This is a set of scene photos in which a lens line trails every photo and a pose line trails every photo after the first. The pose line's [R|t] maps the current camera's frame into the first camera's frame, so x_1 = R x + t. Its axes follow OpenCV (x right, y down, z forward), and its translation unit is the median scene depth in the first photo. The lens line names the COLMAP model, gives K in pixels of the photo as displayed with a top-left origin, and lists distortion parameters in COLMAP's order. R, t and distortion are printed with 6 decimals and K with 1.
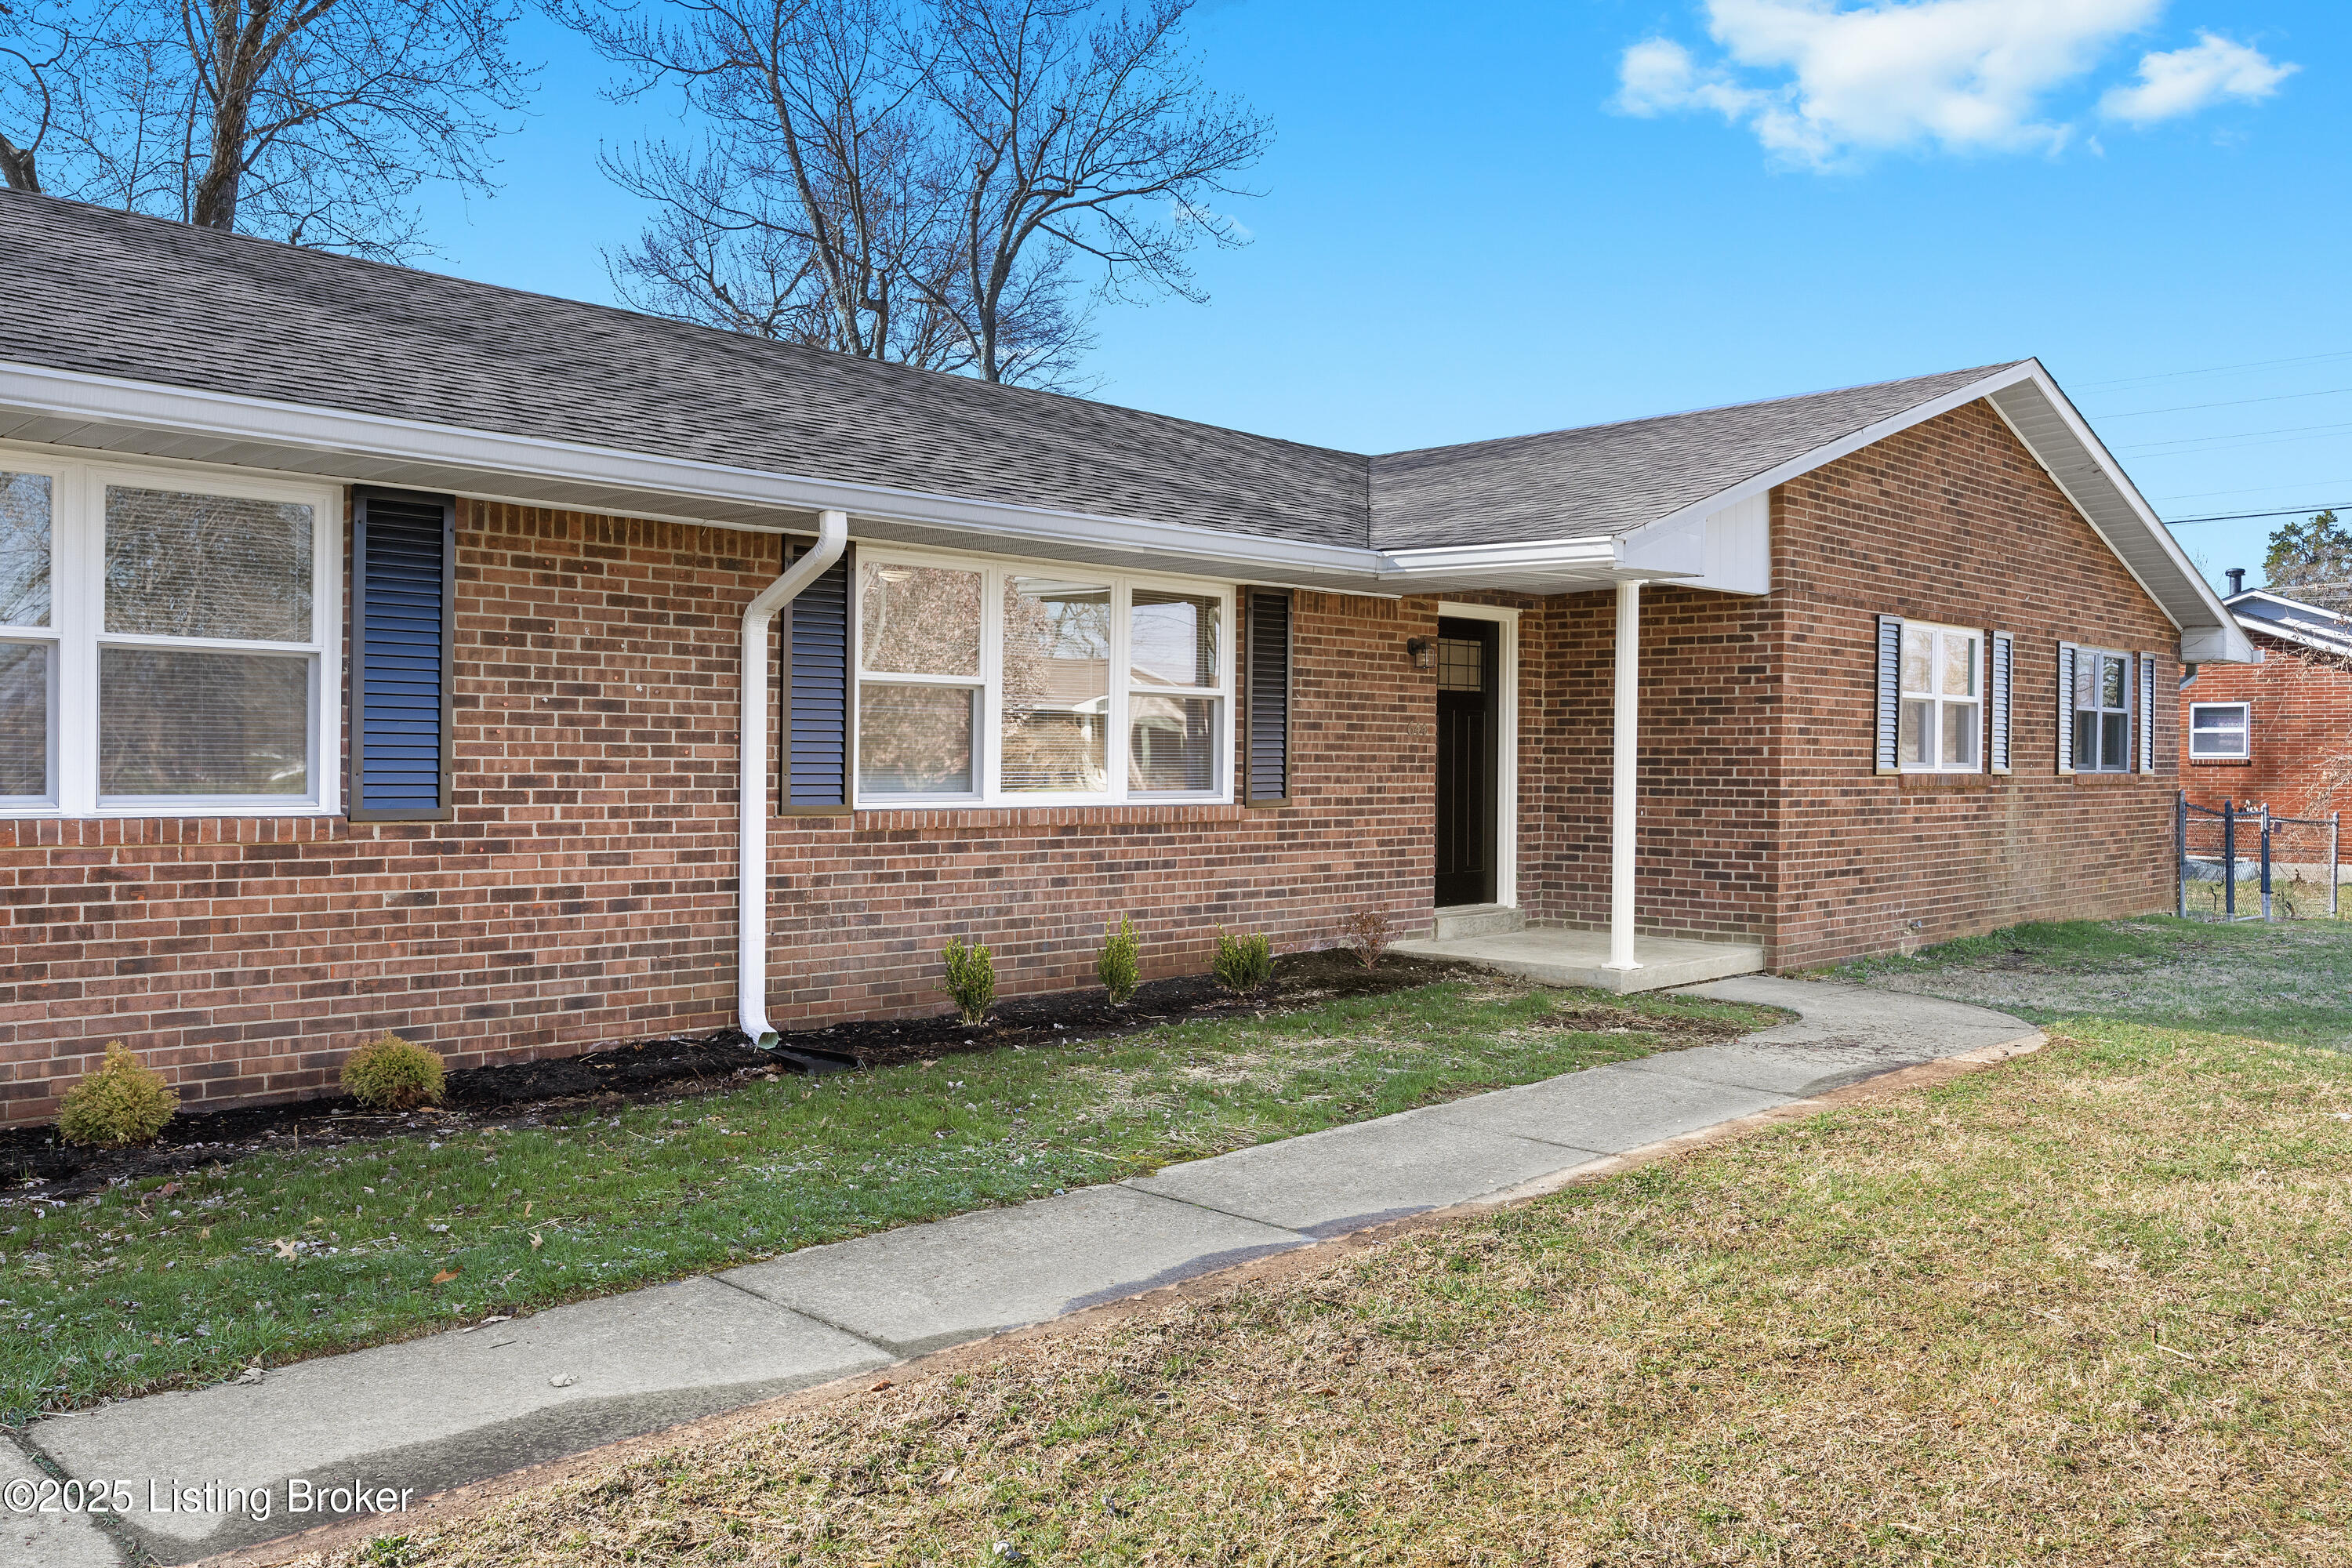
lens RADIAL K [[1844.5, 0, 1174.9], [0, 1844.5, 776.9], [0, 0, 1]] dist [0.003551, 0.001899]
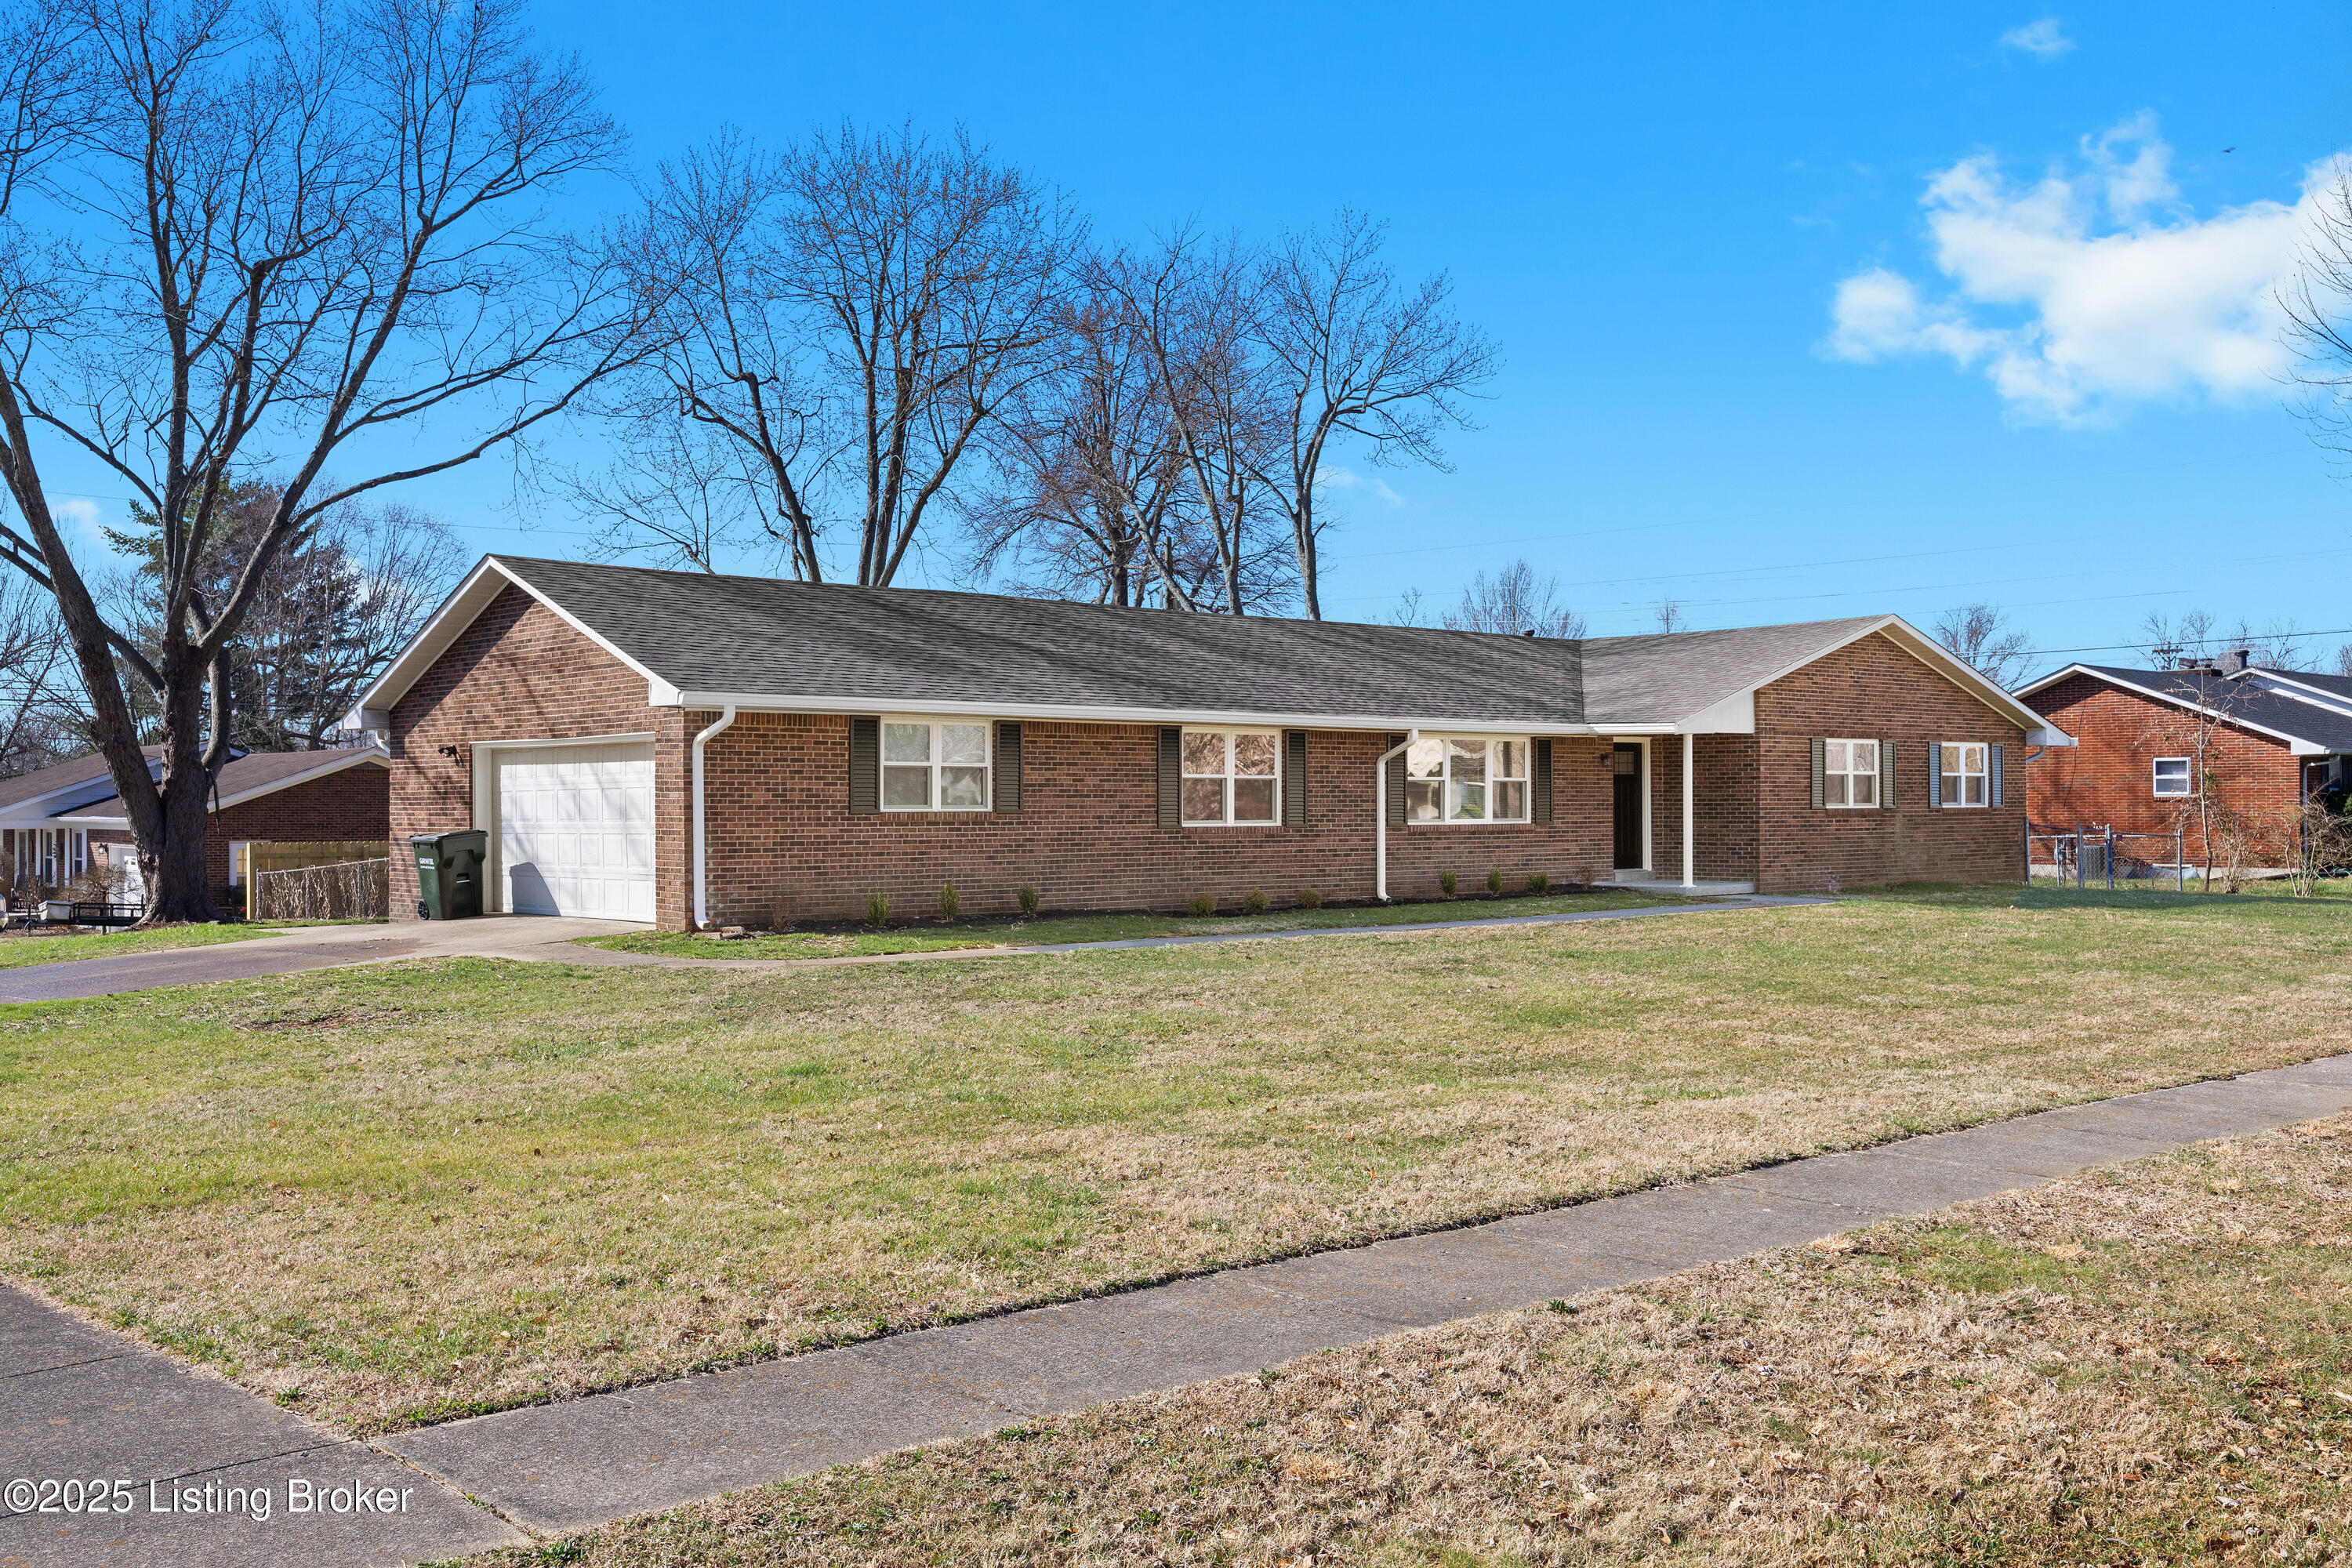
lens RADIAL K [[2331.5, 0, 1177.8], [0, 2331.5, 789.7], [0, 0, 1]] dist [0.005608, 0.000000]
pose [[0.998177, -0.012562, -0.059031, -0.238686], [0.011616, 0.999799, -0.016338, 0.013510], [0.059224, 0.015622, 0.998122, -2.016202]]
